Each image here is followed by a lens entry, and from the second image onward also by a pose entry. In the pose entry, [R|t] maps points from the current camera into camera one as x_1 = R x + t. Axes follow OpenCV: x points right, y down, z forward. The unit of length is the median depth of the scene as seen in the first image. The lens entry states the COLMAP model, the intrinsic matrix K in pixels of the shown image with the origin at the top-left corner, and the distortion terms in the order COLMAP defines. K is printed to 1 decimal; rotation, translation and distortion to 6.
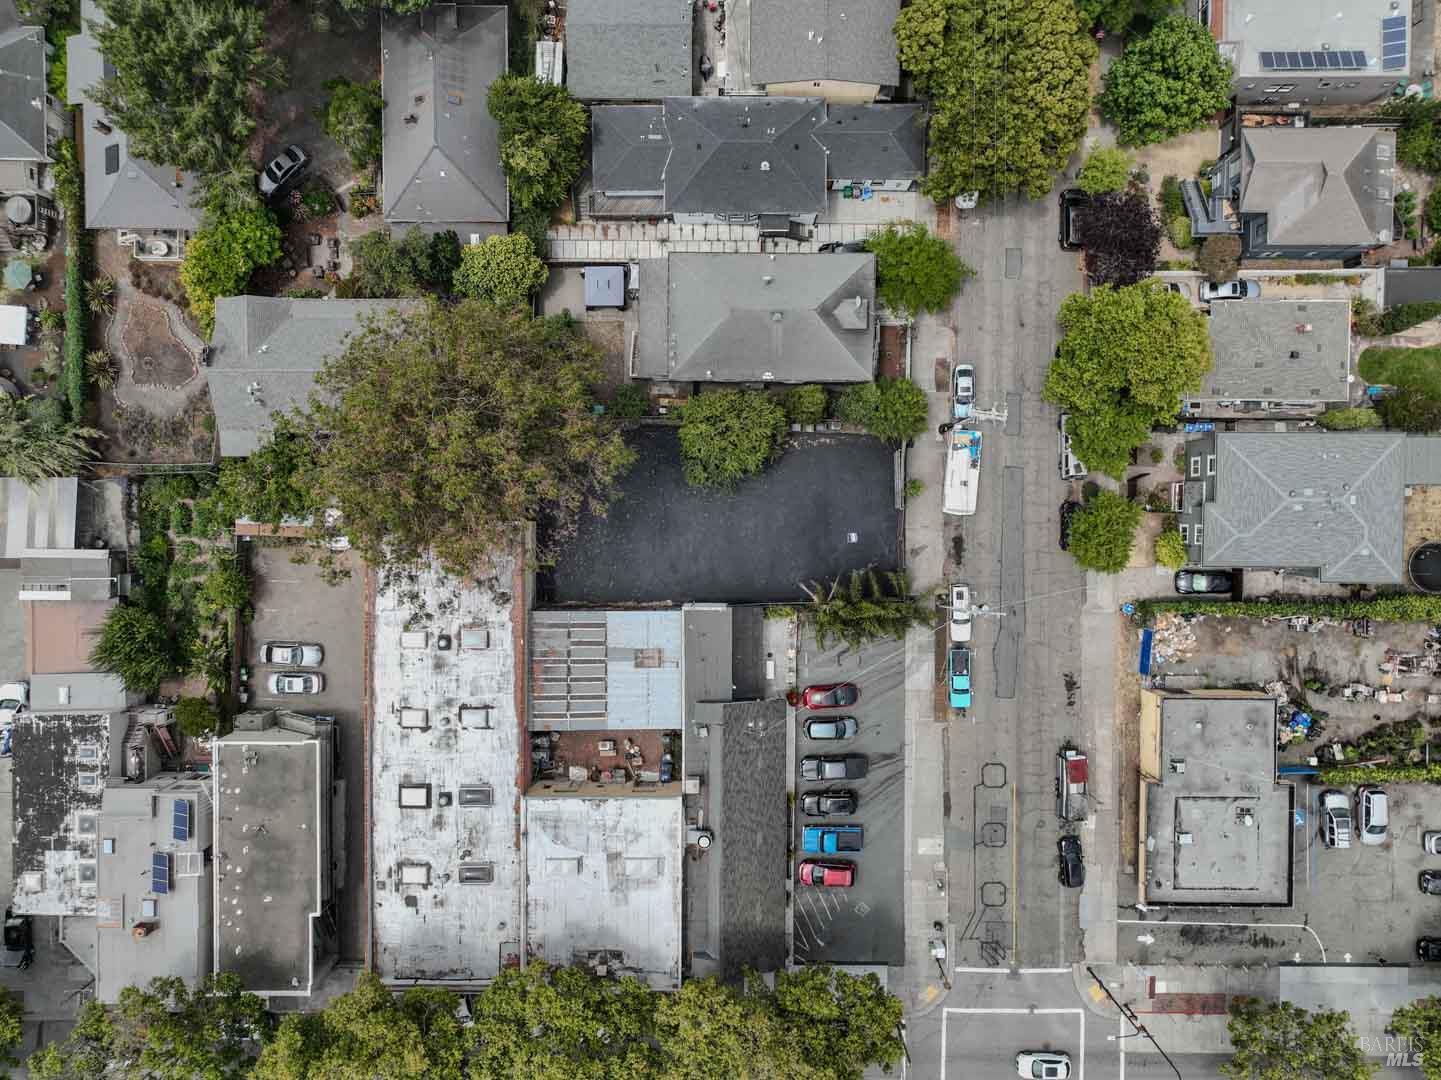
lens RADIAL K [[1009.6, 0, 719.0], [0, 1009.6, 540.9], [0, 0, 1]] dist [-0.002753, 0.021521]
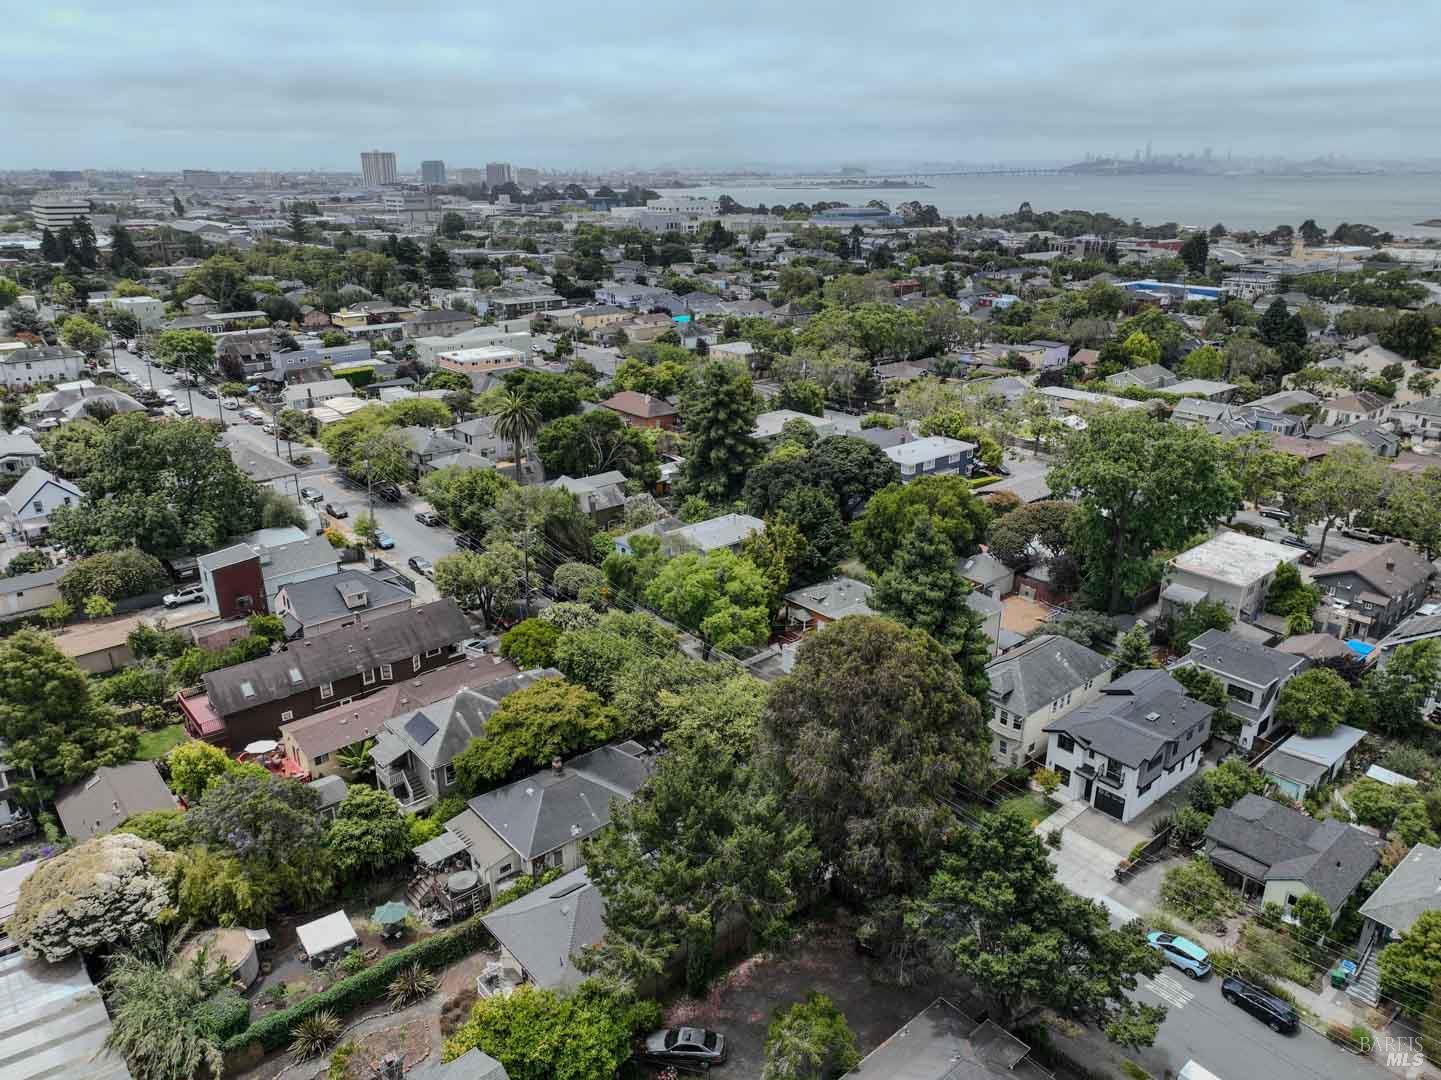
lens RADIAL K [[1009.6, 0, 723.6], [0, 1009.6, 541.4], [0, 0, 1]] dist [-0.002753, 0.021521]
pose [[0.653331, 0.254147, -0.713139, 0.007074], [-0.756922, 0.200553, -0.621970, -0.012161], [-0.015050, 0.946144, 0.323397, 0.430304]]
